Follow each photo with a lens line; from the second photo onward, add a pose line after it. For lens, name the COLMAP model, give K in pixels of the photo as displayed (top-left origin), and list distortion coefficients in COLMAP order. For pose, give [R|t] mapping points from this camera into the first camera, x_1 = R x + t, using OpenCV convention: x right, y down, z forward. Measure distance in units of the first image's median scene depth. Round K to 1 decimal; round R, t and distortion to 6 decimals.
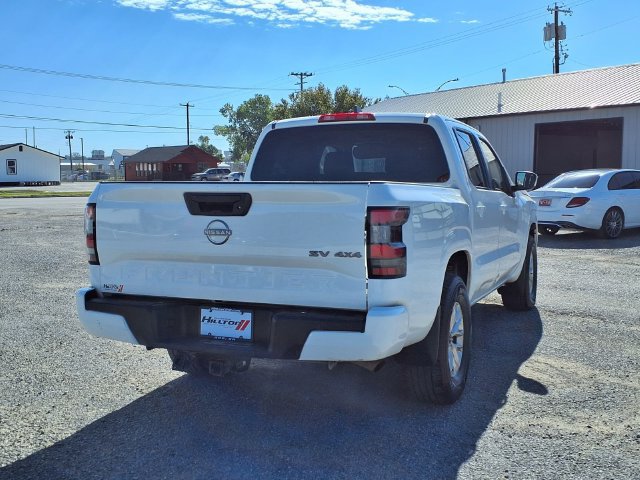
lens RADIAL K [[742.2, 0, 323.3], [0, 742.2, 252.6], [0, 0, 1]] dist [0.050816, 0.000000]
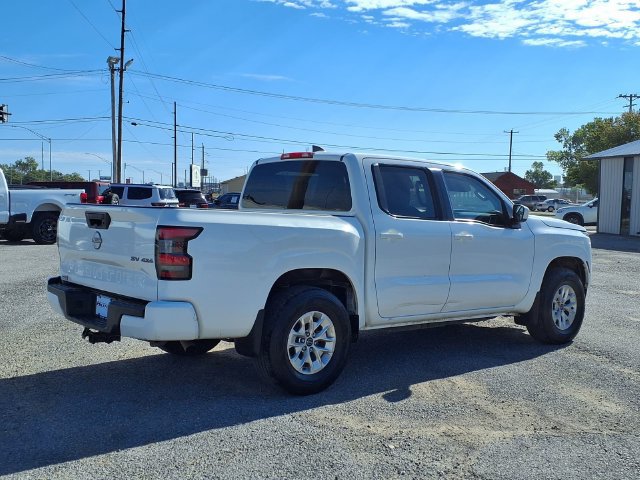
lens RADIAL K [[742.2, 0, 323.7], [0, 742.2, 244.7], [0, 0, 1]] dist [0.050816, 0.000000]
pose [[0.903106, 0.050516, -0.426437, 0.768650], [-0.069294, 0.997186, -0.028625, -0.007779], [0.423791, 0.055401, 0.904064, -0.077531]]
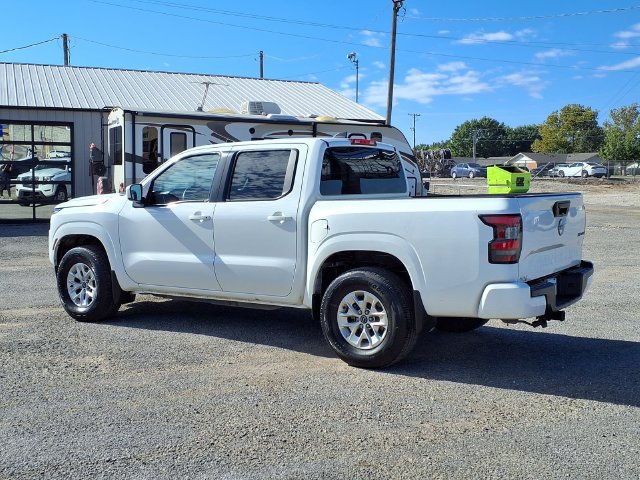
lens RADIAL K [[742.2, 0, 329.7], [0, 742.2, 233.4], [0, 0, 1]] dist [0.050816, 0.000000]
pose [[0.160996, -0.066436, 0.984716, -1.599312], [0.092366, 0.994367, 0.051986, -0.127380], [-0.982623, 0.082585, 0.166226, 1.108693]]
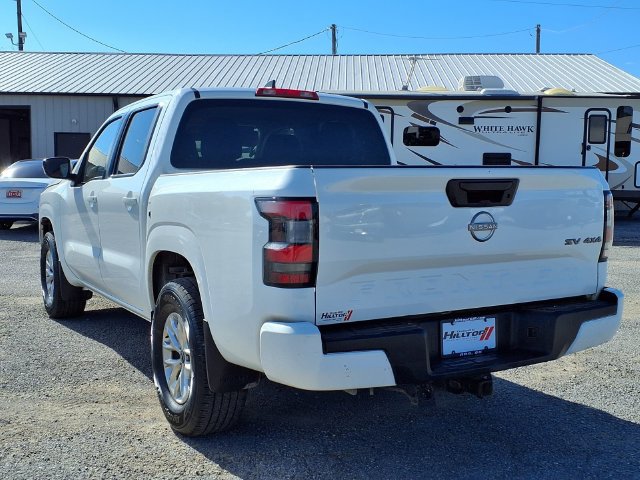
lens RADIAL K [[742.2, 0, 317.6], [0, 742.2, 244.9], [0, 0, 1]] dist [0.050816, 0.000000]
pose [[0.578140, -0.072352, 0.812724, -0.851260], [0.071580, 0.996718, 0.037812, -0.047085], [-0.812792, 0.036314, 0.581421, 0.611382]]
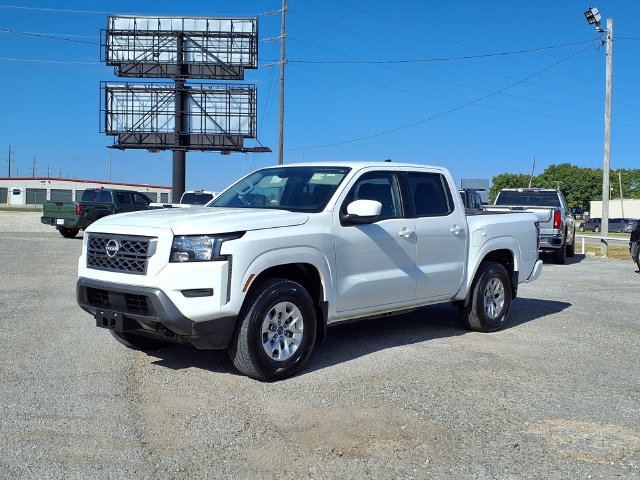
lens RADIAL K [[742.2, 0, 321.4], [0, 742.2, 236.9], [0, 0, 1]] dist [0.050816, 0.000000]
pose [[-0.954945, -0.022013, 0.295967, -0.355312], [0.016601, 0.991722, 0.127324, -0.314536], [-0.296319, 0.126501, -0.946674, 3.326076]]
